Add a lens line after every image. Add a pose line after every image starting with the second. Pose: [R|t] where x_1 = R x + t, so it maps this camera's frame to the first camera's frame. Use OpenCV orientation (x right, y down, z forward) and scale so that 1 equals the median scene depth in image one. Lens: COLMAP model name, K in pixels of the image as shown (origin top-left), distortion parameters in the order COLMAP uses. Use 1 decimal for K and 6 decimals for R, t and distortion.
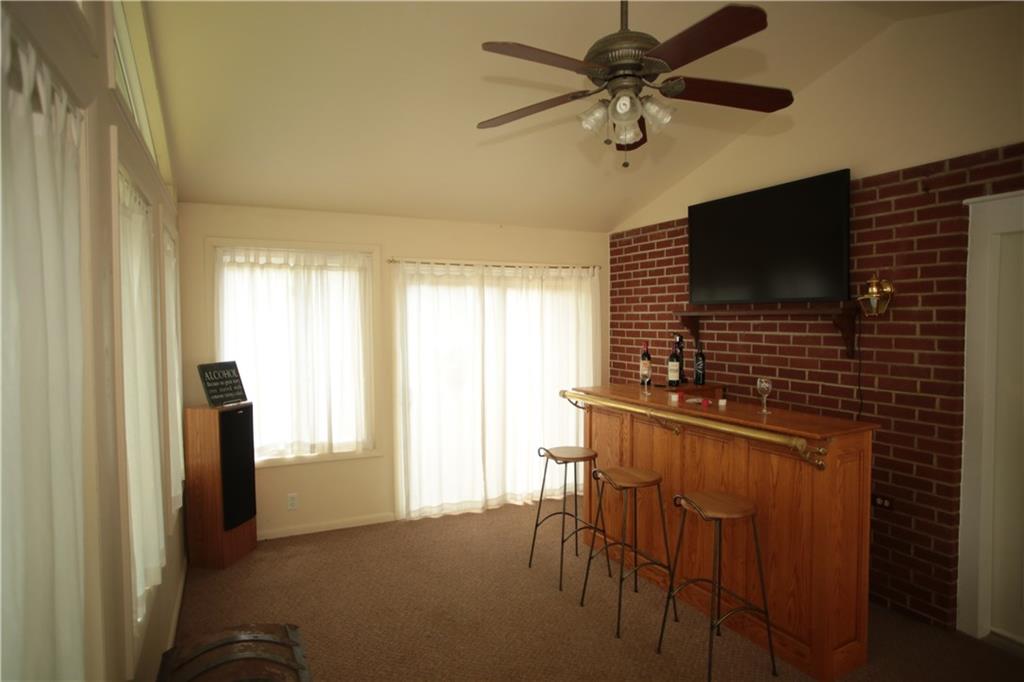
lens RADIAL K [[588.6, 0, 512.0], [0, 588.6, 341.0], [0, 0, 1]] dist [-0.025074, 0.000893]
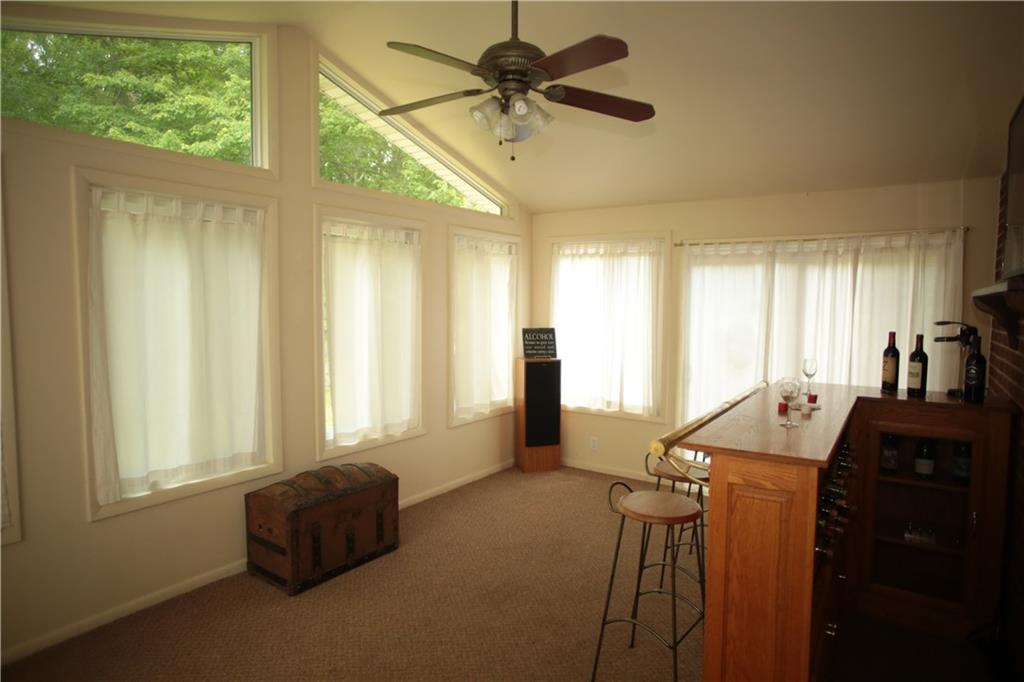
lens RADIAL K [[588.6, 0, 512.0], [0, 588.6, 341.0], [0, 0, 1]] dist [-0.025074, 0.000893]
pose [[0.497493, 0.070153, -0.864627, 0.617201], [-0.046662, 0.997446, 0.054081, -0.004627], [0.866212, 0.013441, 0.499496, 0.222146]]
